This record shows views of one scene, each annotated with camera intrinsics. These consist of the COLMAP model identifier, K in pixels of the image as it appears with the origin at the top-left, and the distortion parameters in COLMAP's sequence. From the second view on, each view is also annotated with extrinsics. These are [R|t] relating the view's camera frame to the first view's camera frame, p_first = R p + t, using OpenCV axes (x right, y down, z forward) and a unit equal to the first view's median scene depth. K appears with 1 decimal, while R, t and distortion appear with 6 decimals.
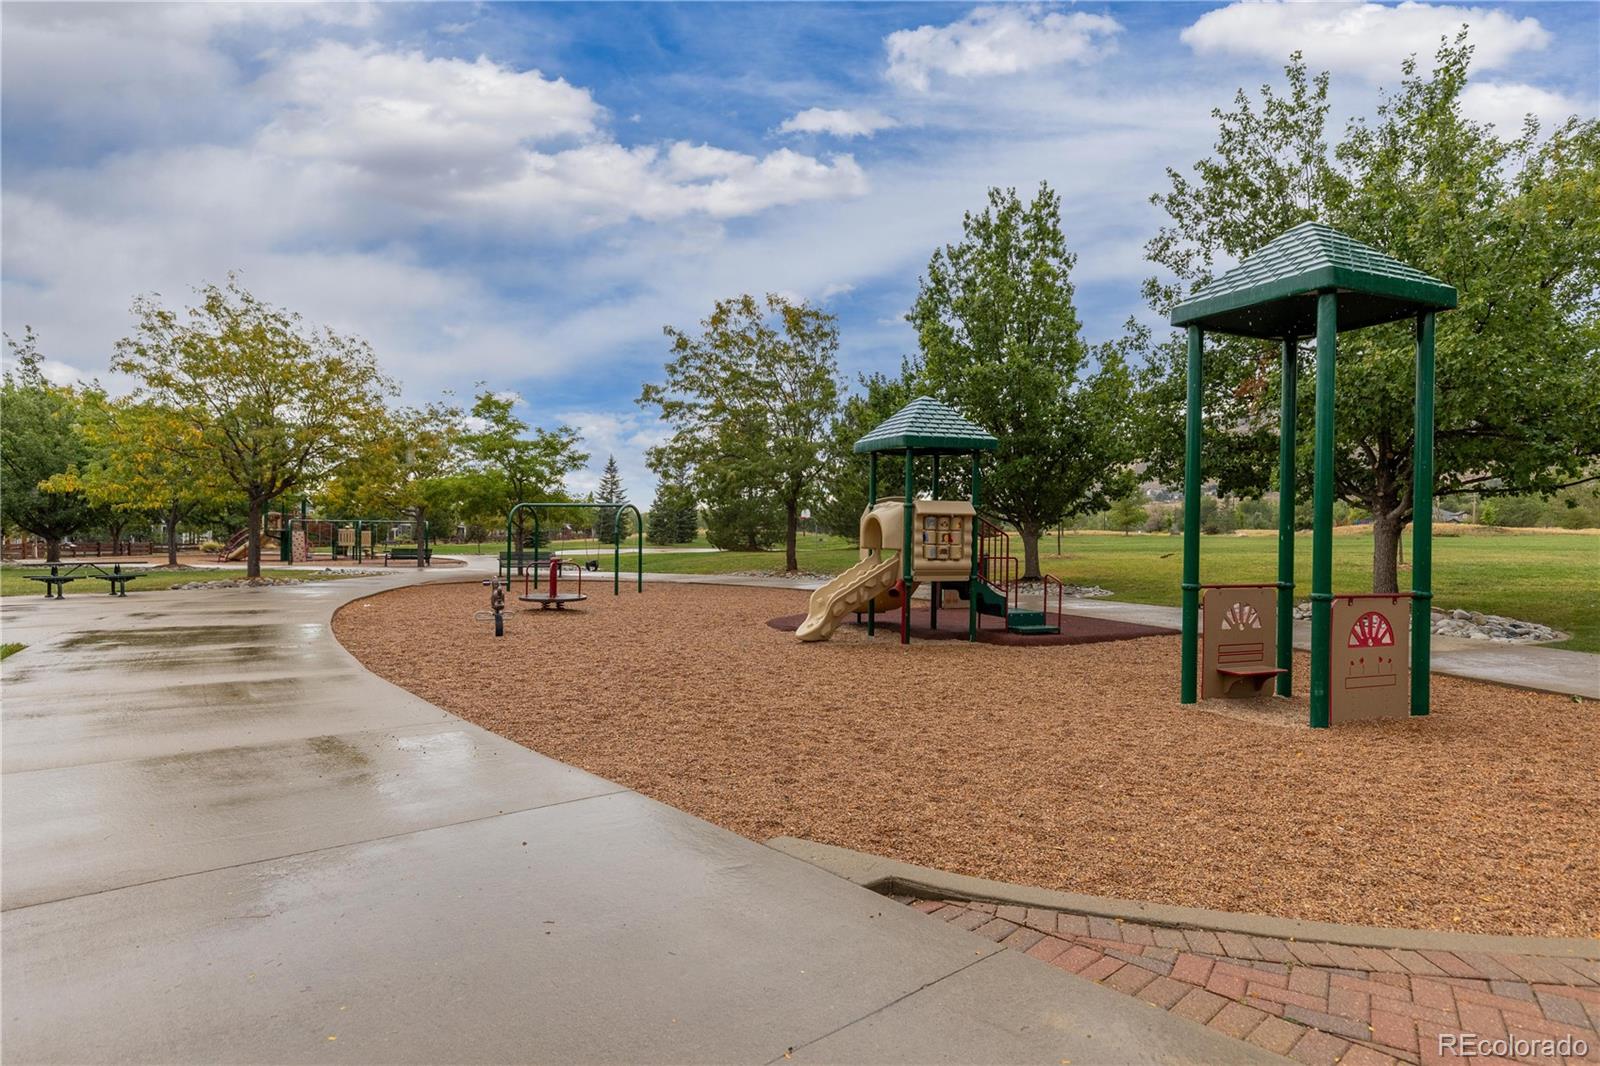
lens RADIAL K [[983.2, 0, 798.9], [0, 983.2, 533.2], [0, 0, 1]] dist [-0.000143, 0.000003]
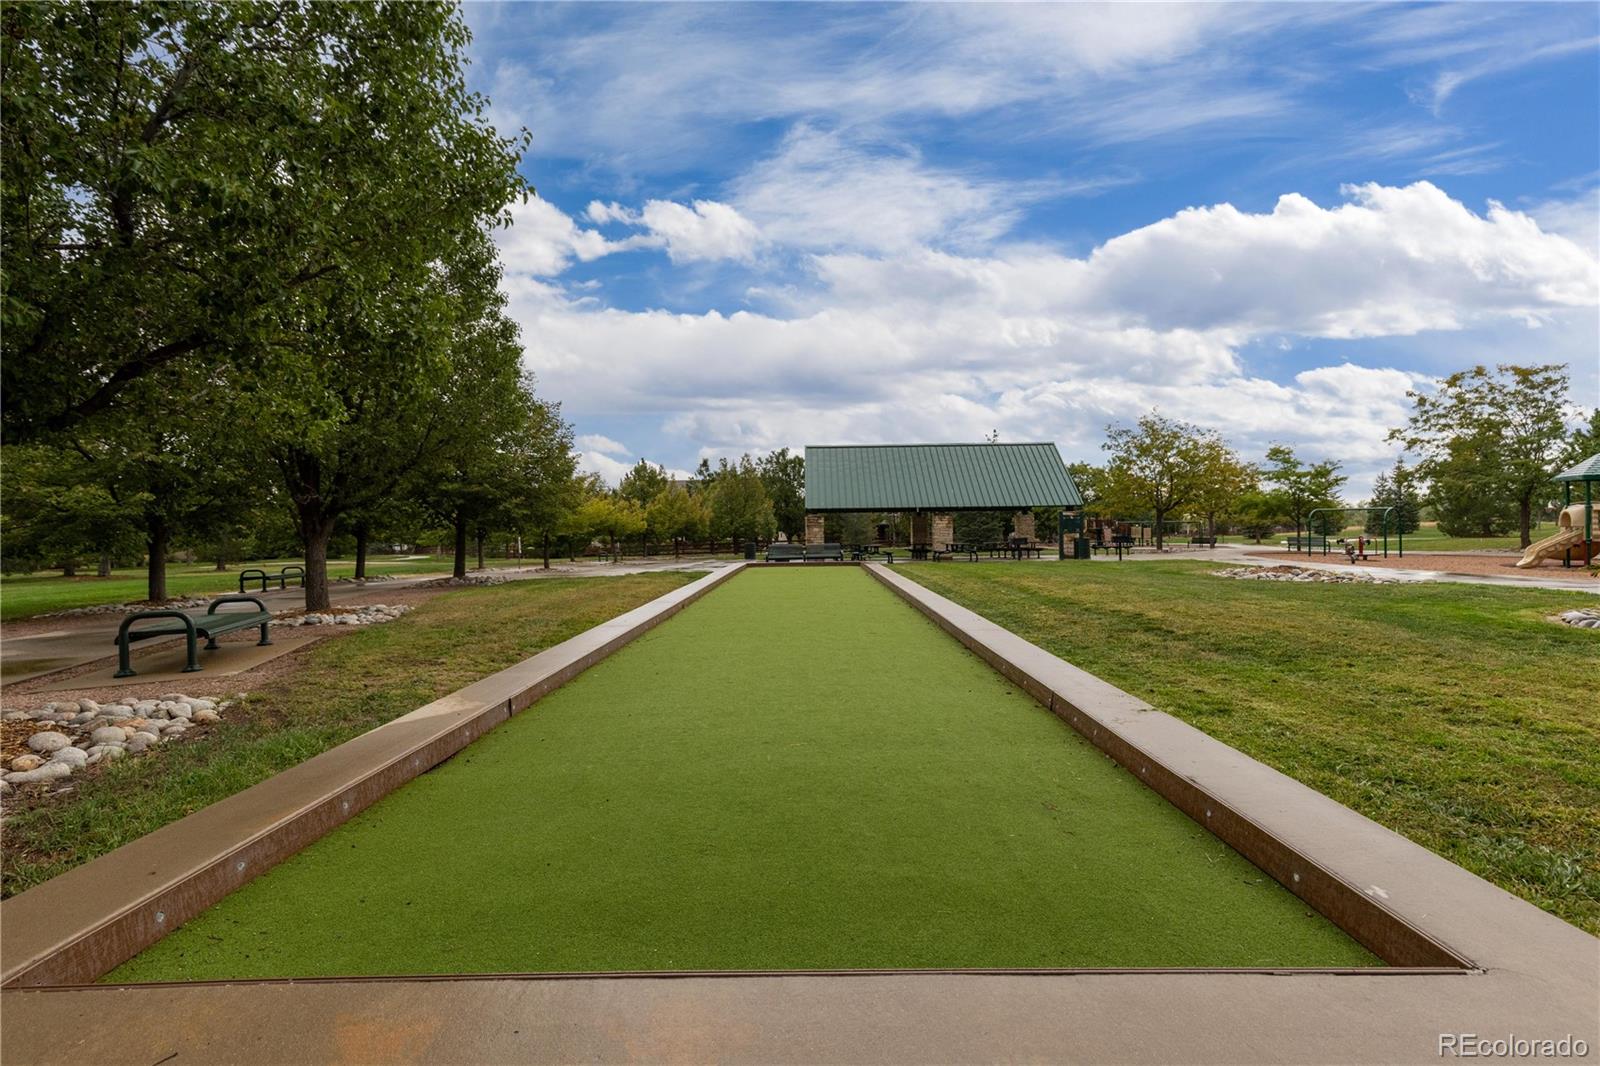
lens RADIAL K [[733.3, 0, 804.8], [0, 733.3, 529.2], [0, 0, 1]] dist [0.010988, -0.000982]
pose [[0.702734, -0.018909, -0.711201, 0.022707], [0.017018, 0.999807, -0.009766, 0.003514], [0.711249, -0.005241, 0.702921, -0.525695]]
